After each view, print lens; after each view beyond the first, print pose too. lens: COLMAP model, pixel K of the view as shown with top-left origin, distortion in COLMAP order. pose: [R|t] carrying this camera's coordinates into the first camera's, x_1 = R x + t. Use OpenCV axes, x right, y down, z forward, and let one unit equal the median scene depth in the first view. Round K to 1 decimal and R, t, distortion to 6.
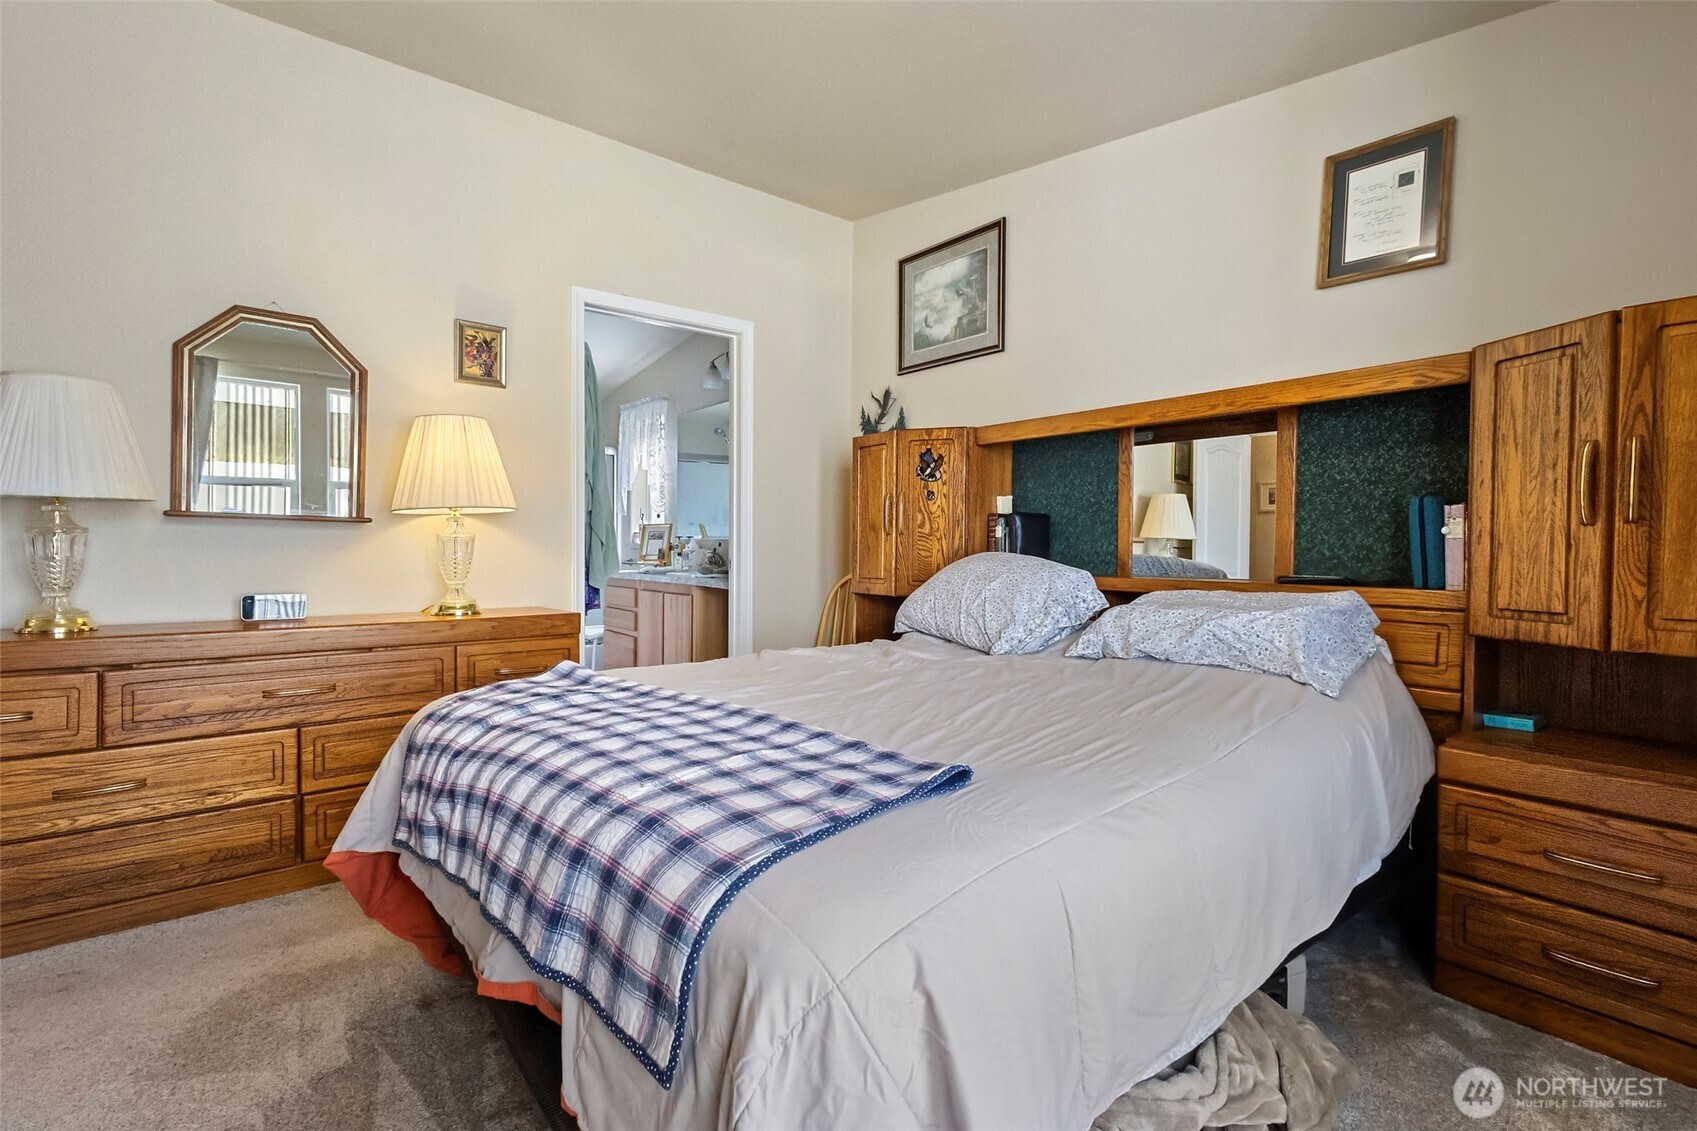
lens RADIAL K [[784.9, 0, 848.5], [0, 784.9, 556.8], [0, 0, 1]] dist [0.014849, -0.005759]
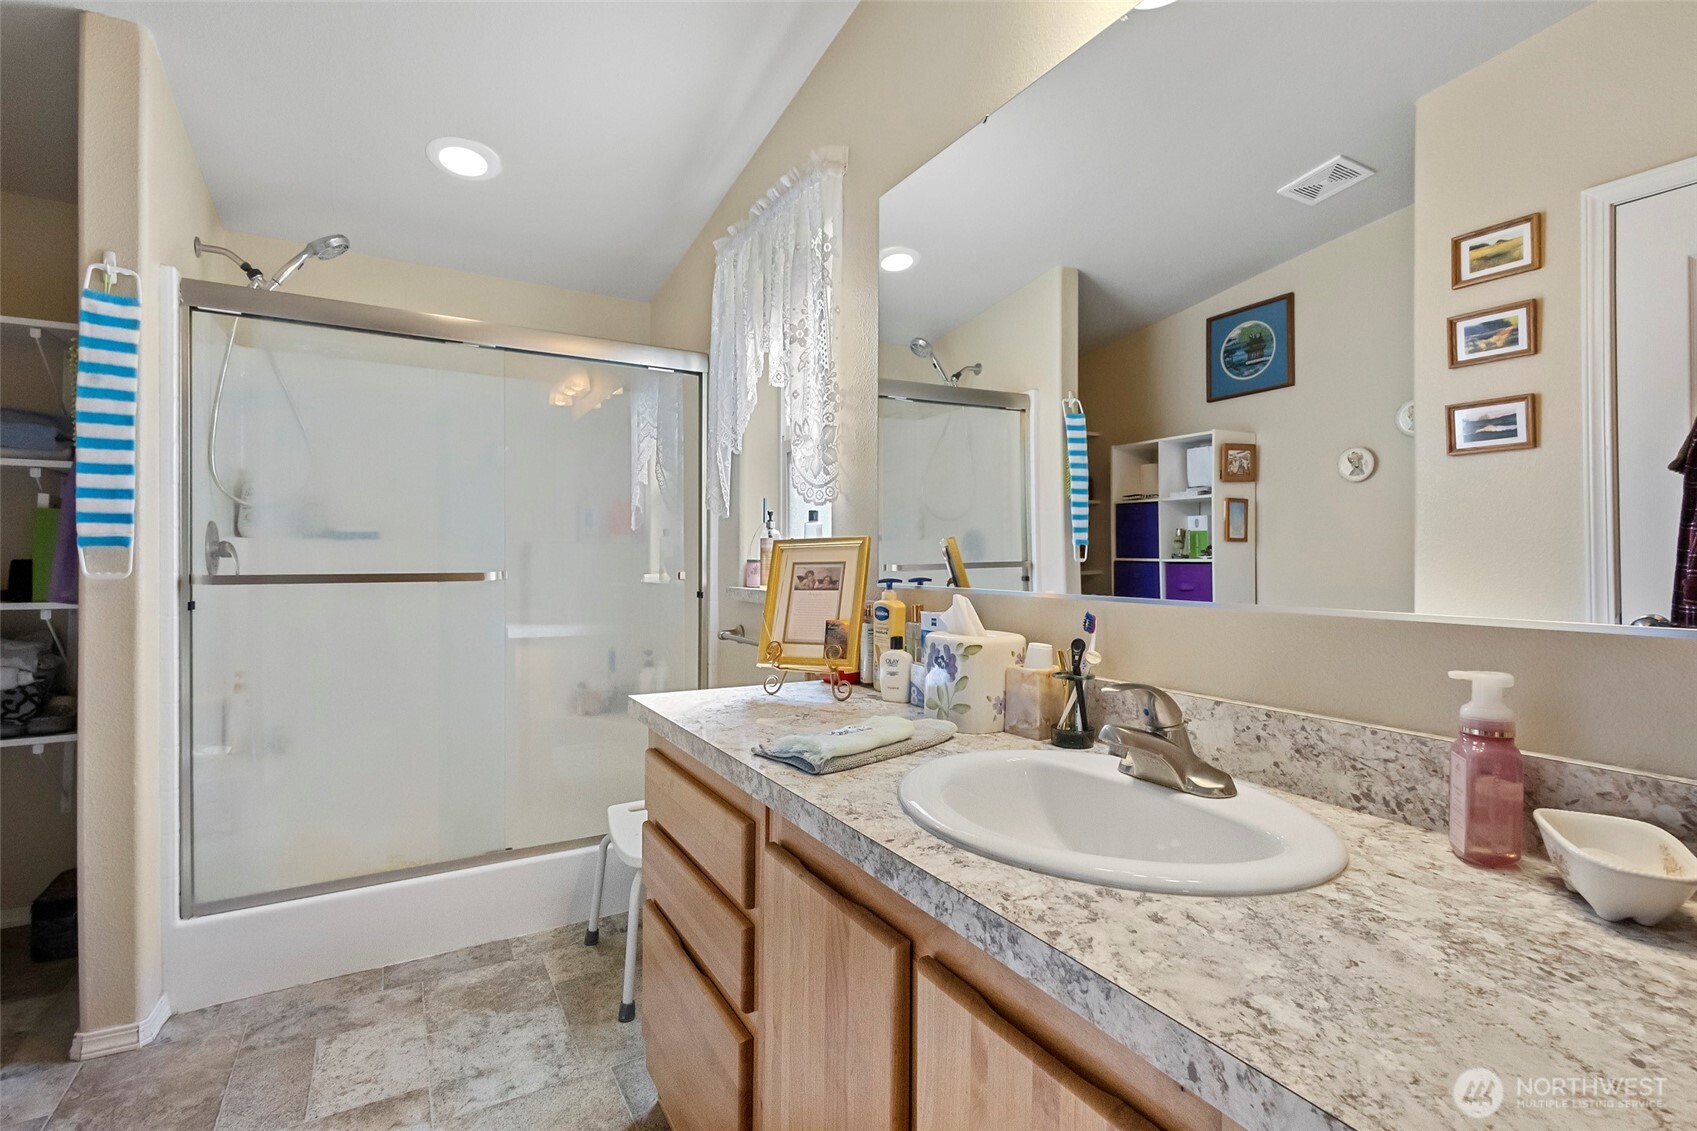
lens RADIAL K [[784.9, 0, 850.5], [0, 784.9, 559.2], [0, 0, 1]] dist [0.014849, -0.005759]
pose [[0.989077, -0.006952, -0.147237, -0.175371], [0.004419, 0.999837, -0.017523, -0.026081], [0.147335, 0.016680, 0.988946, 0.658913]]
